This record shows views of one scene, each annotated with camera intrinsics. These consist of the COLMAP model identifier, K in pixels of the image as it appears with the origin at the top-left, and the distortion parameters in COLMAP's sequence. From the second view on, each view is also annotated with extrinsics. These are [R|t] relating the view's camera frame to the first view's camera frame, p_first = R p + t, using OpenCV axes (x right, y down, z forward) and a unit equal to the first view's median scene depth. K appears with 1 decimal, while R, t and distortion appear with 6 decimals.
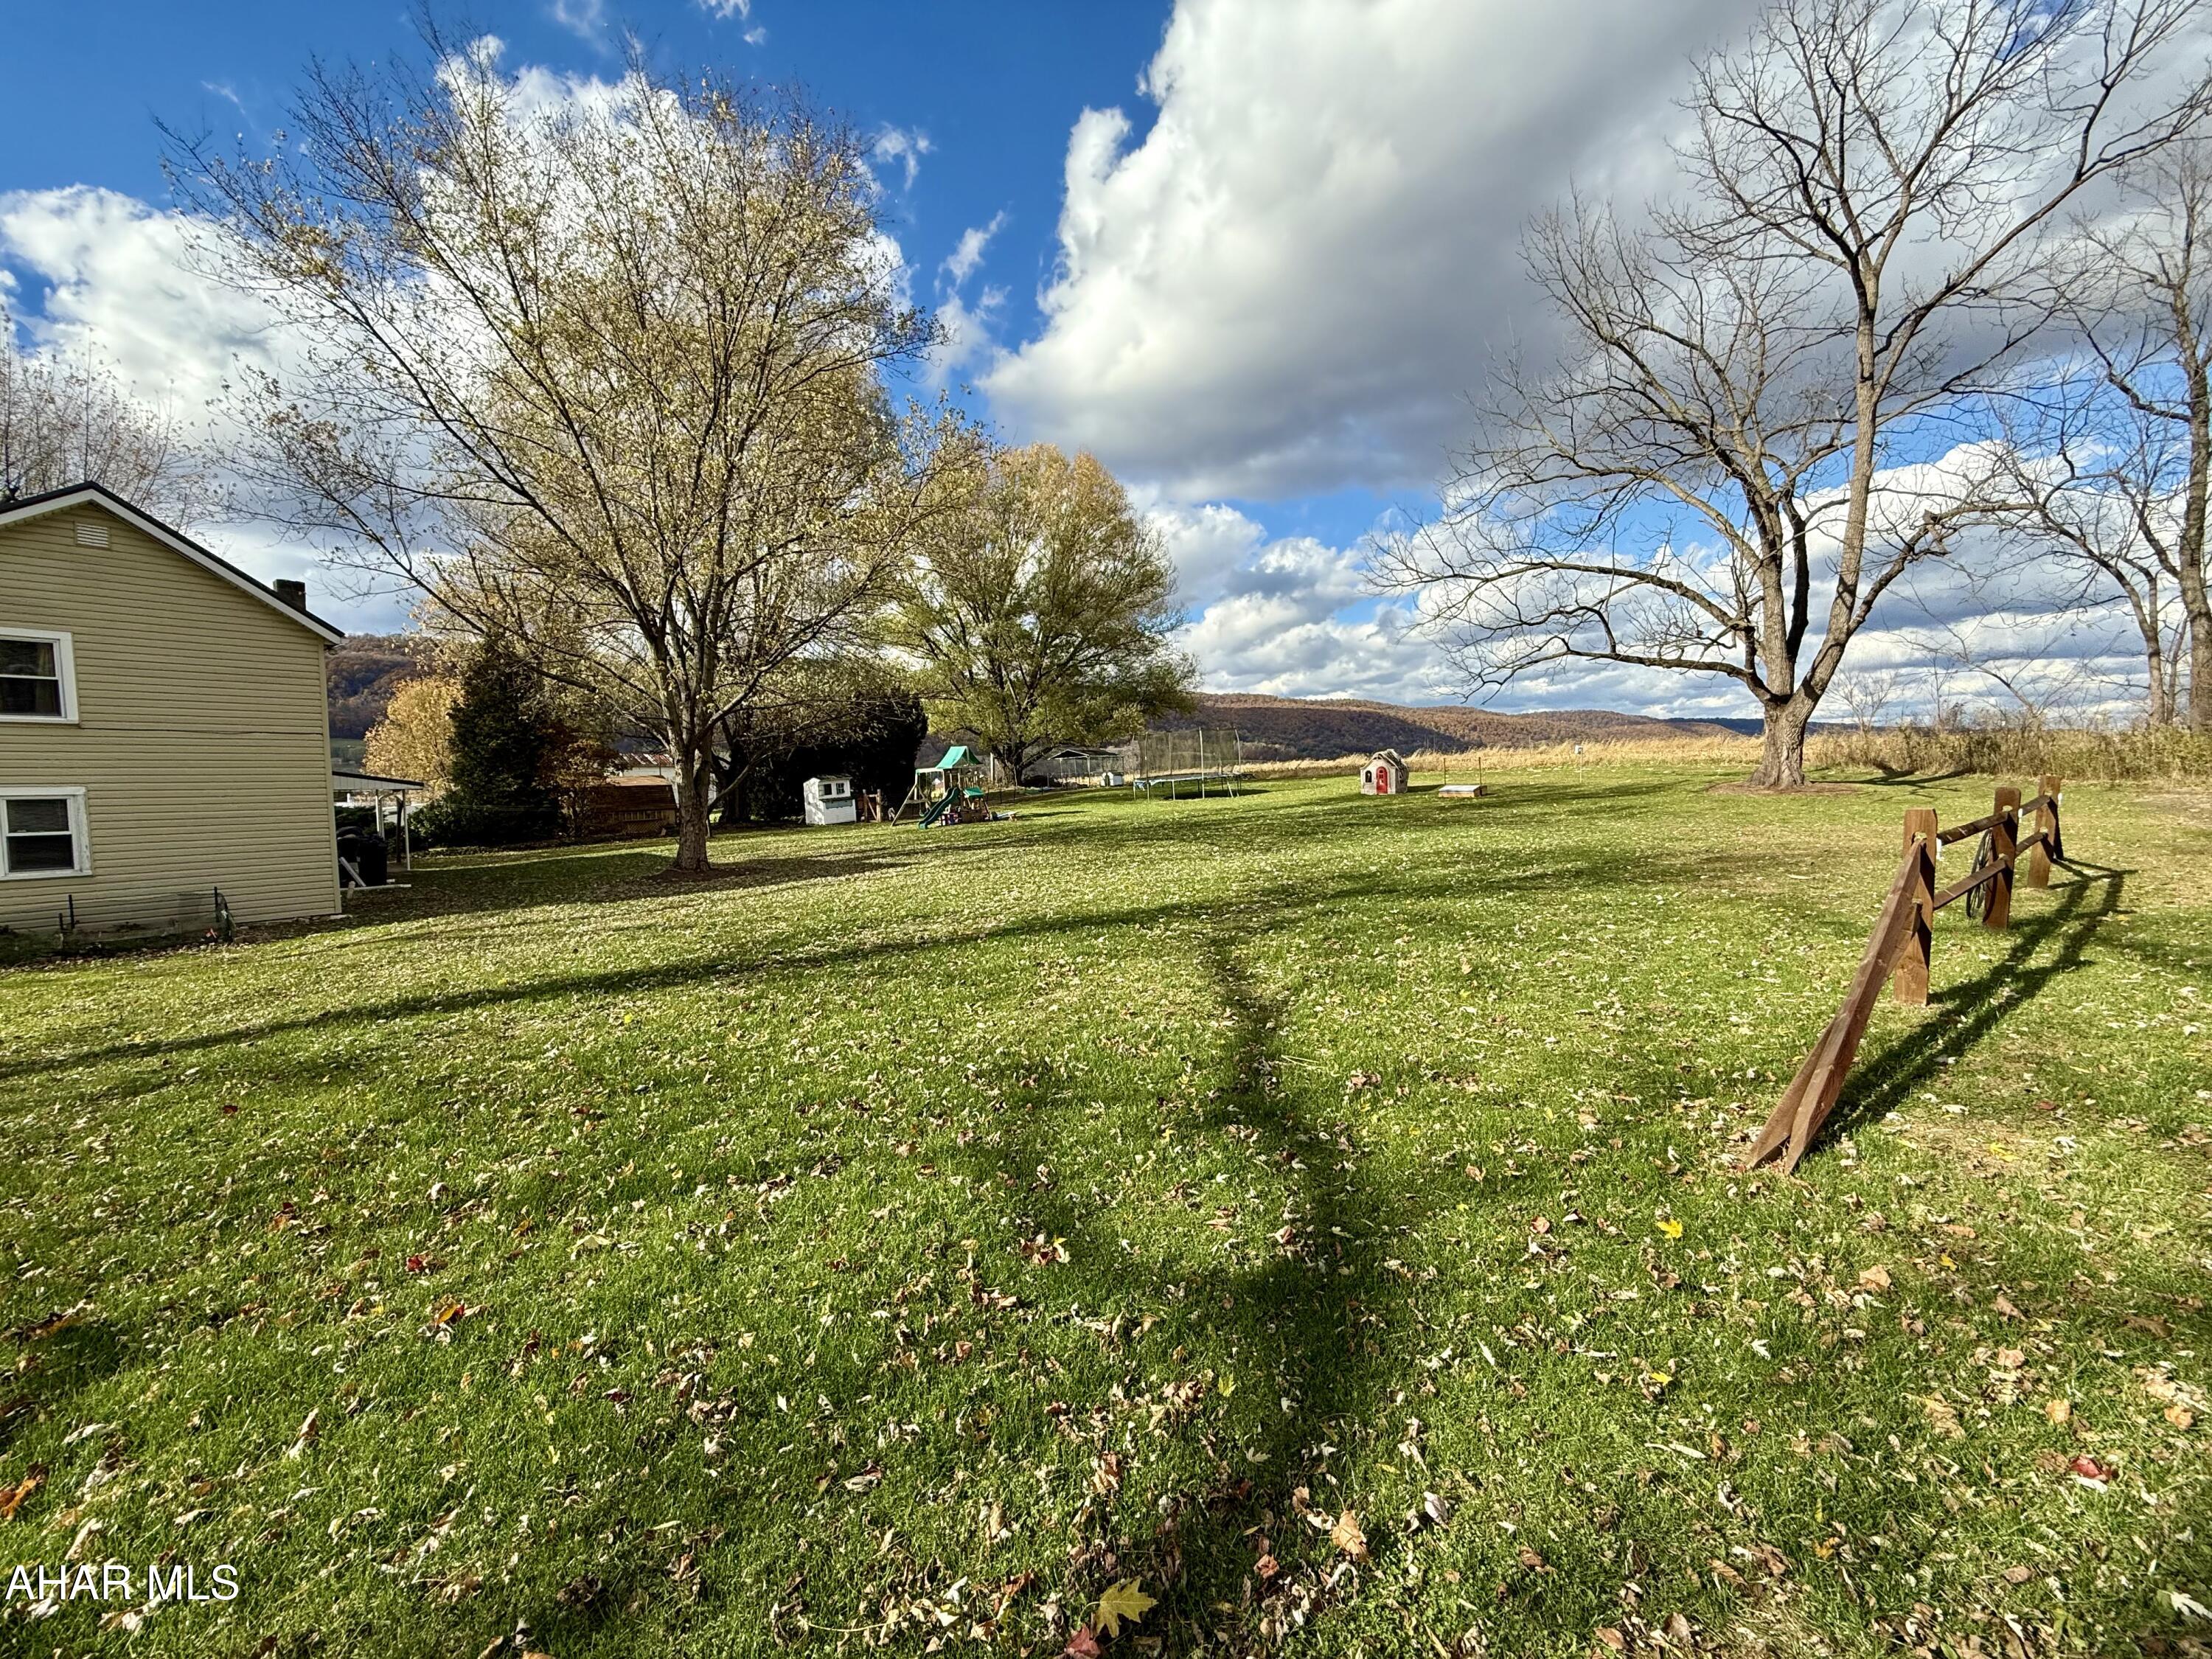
lens RADIAL K [[878.9, 0, 1099.1], [0, 878.9, 828.7], [0, 0, 1]] dist [0.001291, -0.000193]
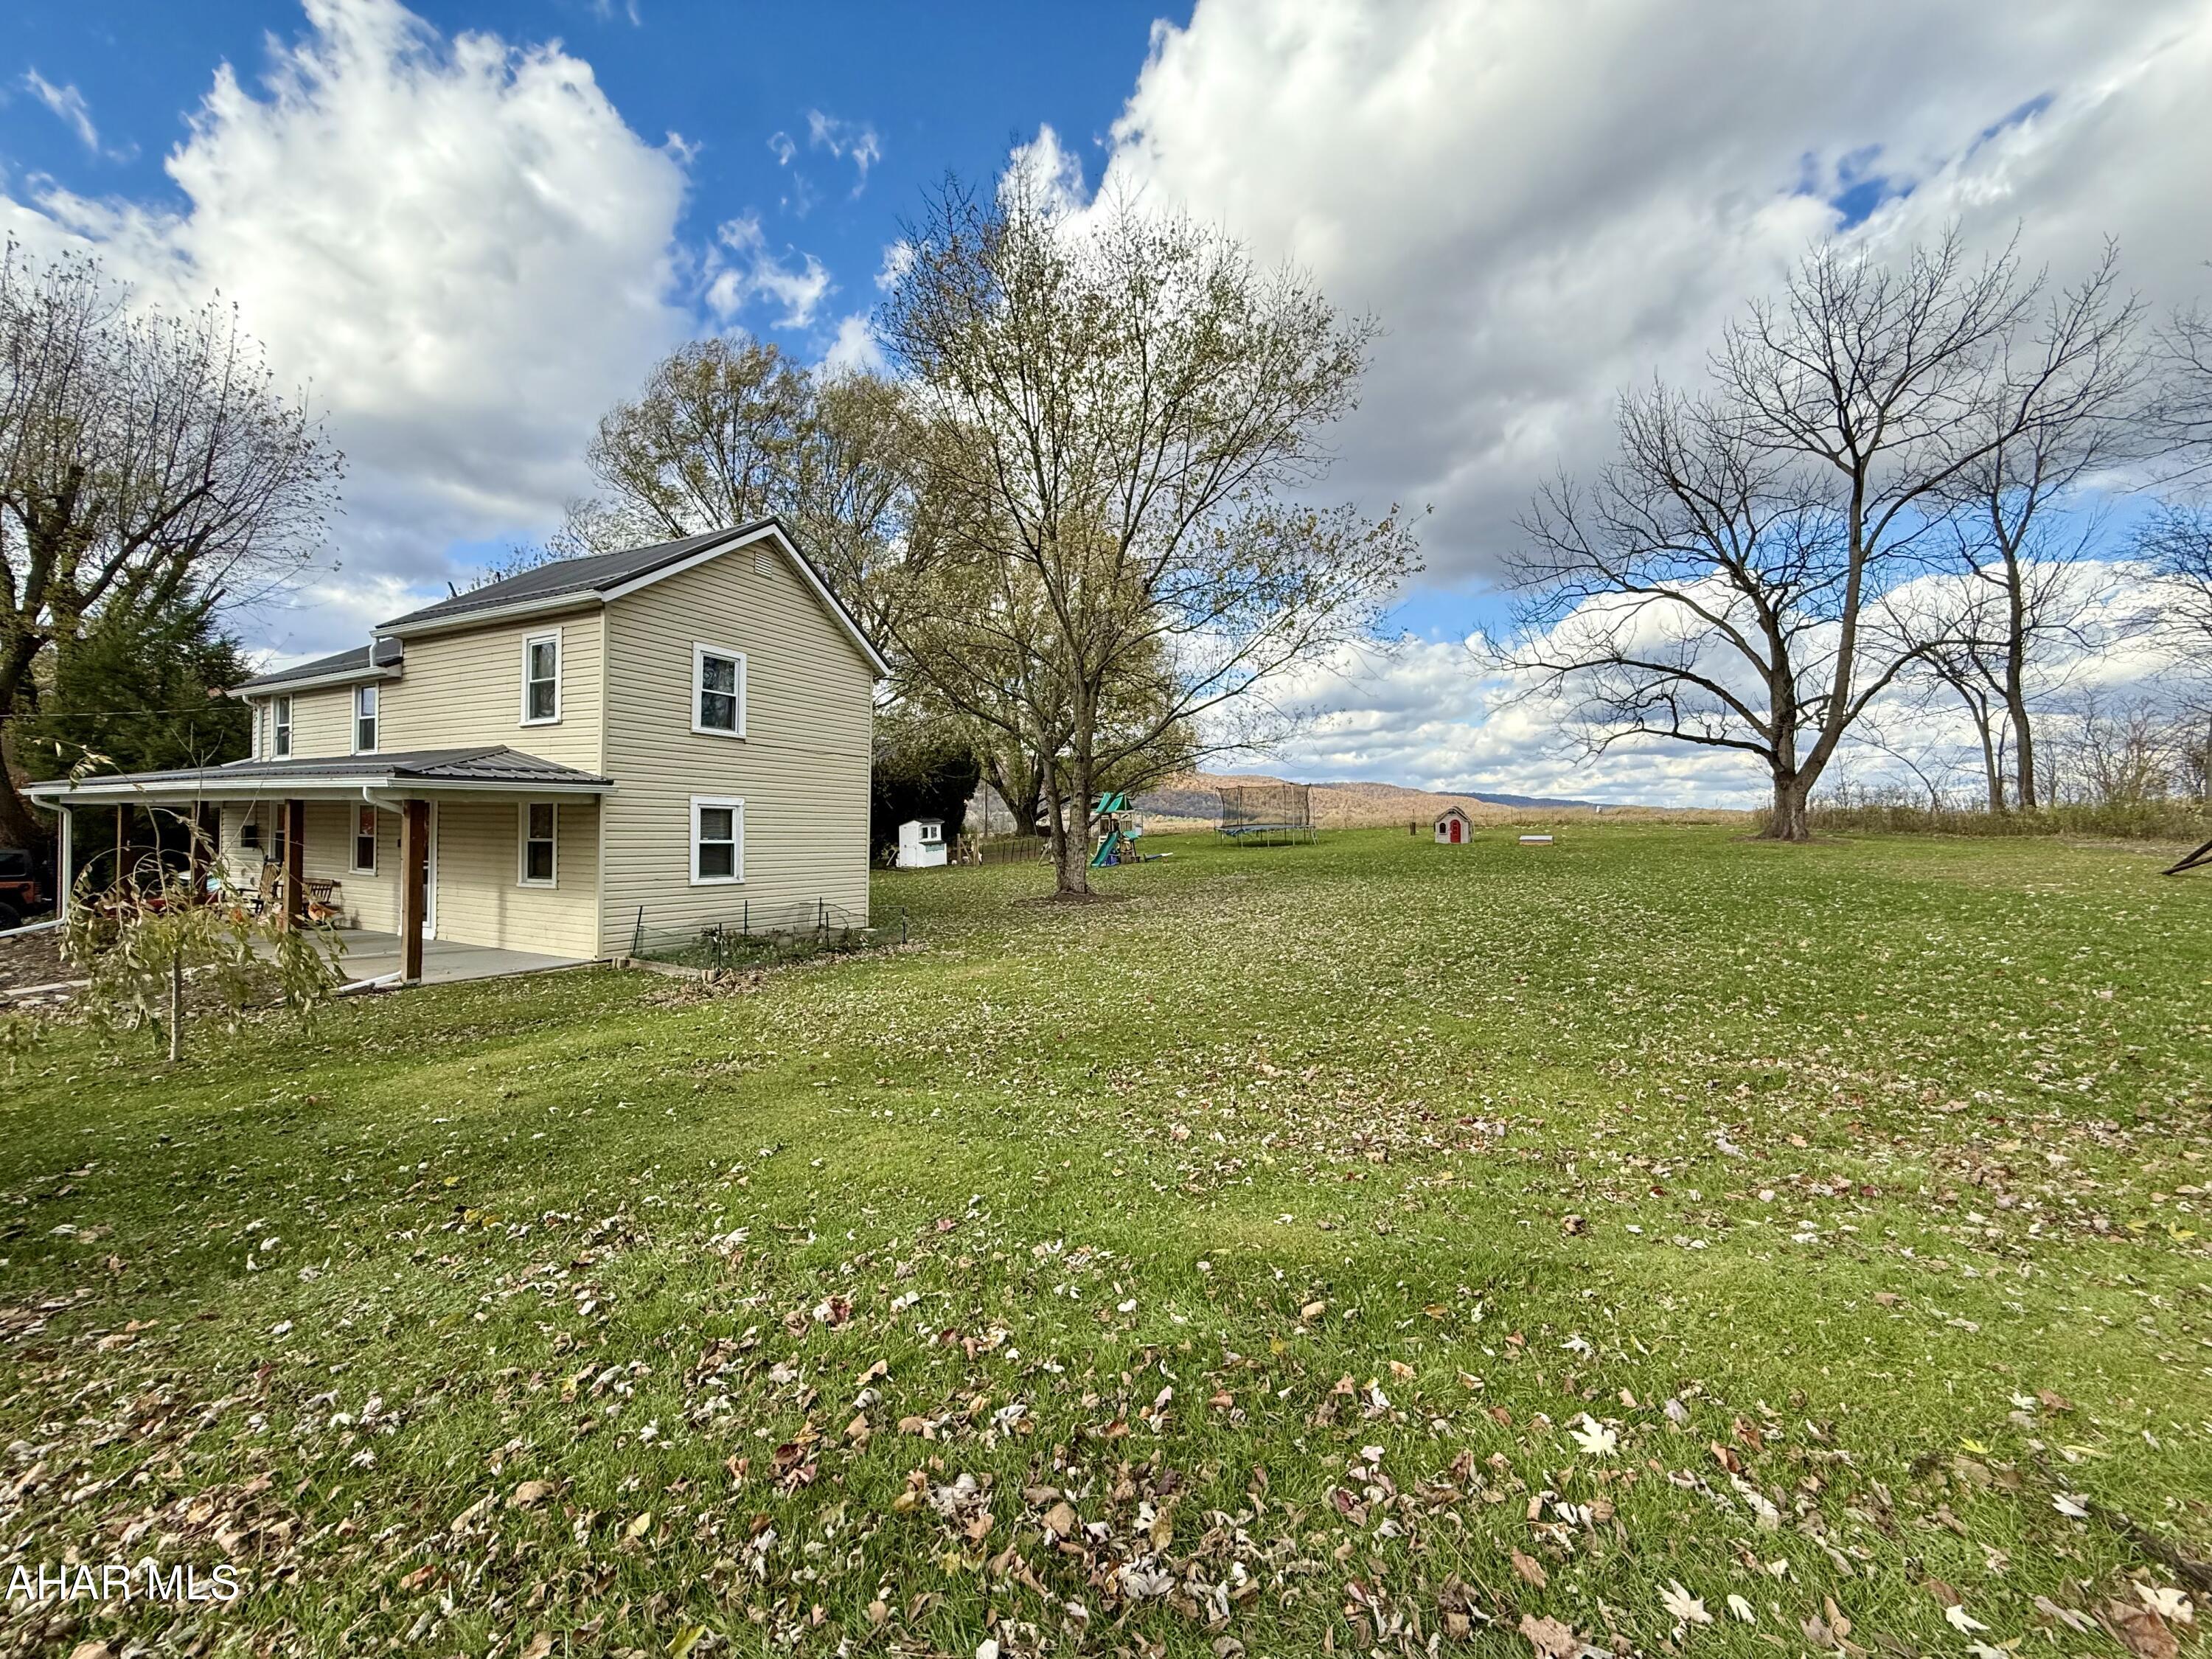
lens RADIAL K [[878.9, 0, 1099.1], [0, 878.9, 828.7], [0, 0, 1]] dist [0.001291, -0.000193]
pose [[0.977524, 0.017403, 0.210103, -0.464660], [-0.002912, 0.997607, -0.069084, 0.028687], [-0.210803, 0.066920, 0.975235, -0.051859]]
